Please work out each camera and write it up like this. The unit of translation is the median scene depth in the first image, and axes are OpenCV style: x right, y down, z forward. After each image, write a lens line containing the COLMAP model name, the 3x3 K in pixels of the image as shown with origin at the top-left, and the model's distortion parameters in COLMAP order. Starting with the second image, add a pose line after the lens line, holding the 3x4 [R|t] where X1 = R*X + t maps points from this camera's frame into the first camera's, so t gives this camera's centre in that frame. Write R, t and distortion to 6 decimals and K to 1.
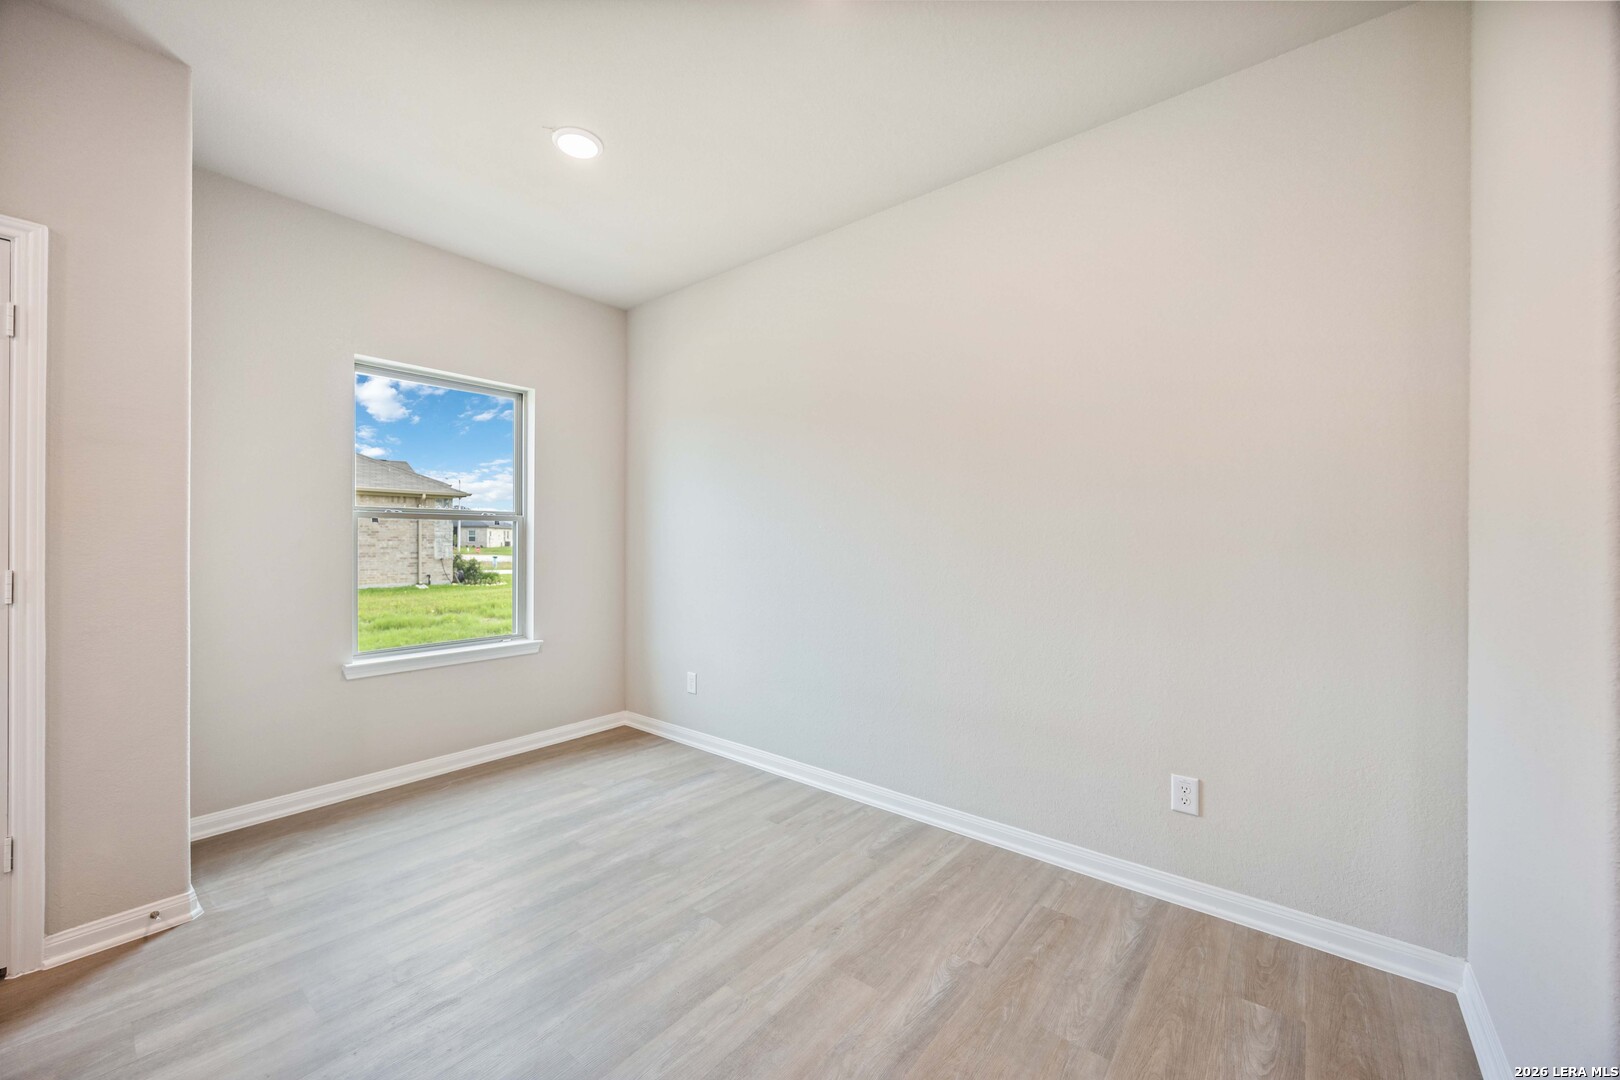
lens RADIAL K [[617.6, 0, 805.2], [0, 617.6, 541.5], [0, 0, 1]] dist [-0.002396, -0.000218]
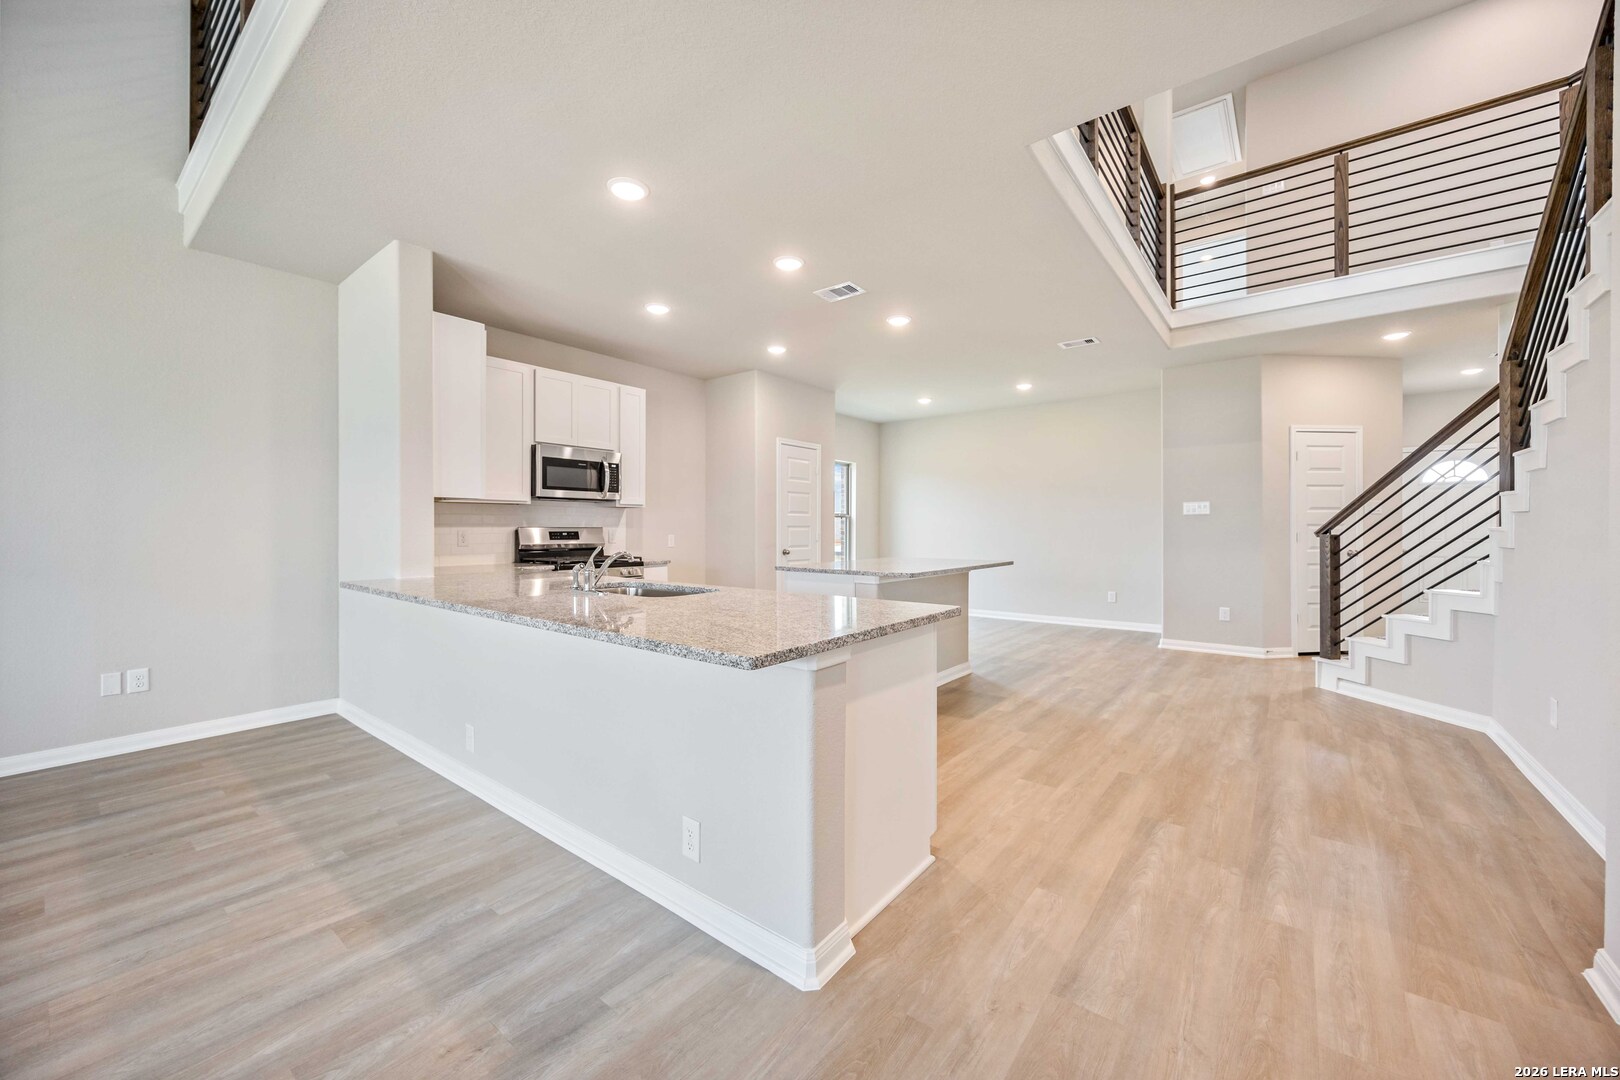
lens RADIAL K [[617.6, 0, 809.8], [0, 617.6, 531.9], [0, 0, 1]] dist [-0.002396, -0.000218]
pose [[0.999702, -0.004508, 0.023983, -0.976069], [0.004402, 0.999980, 0.004467, 0.018946], [-0.024002, -0.004360, 0.999702, -2.035251]]
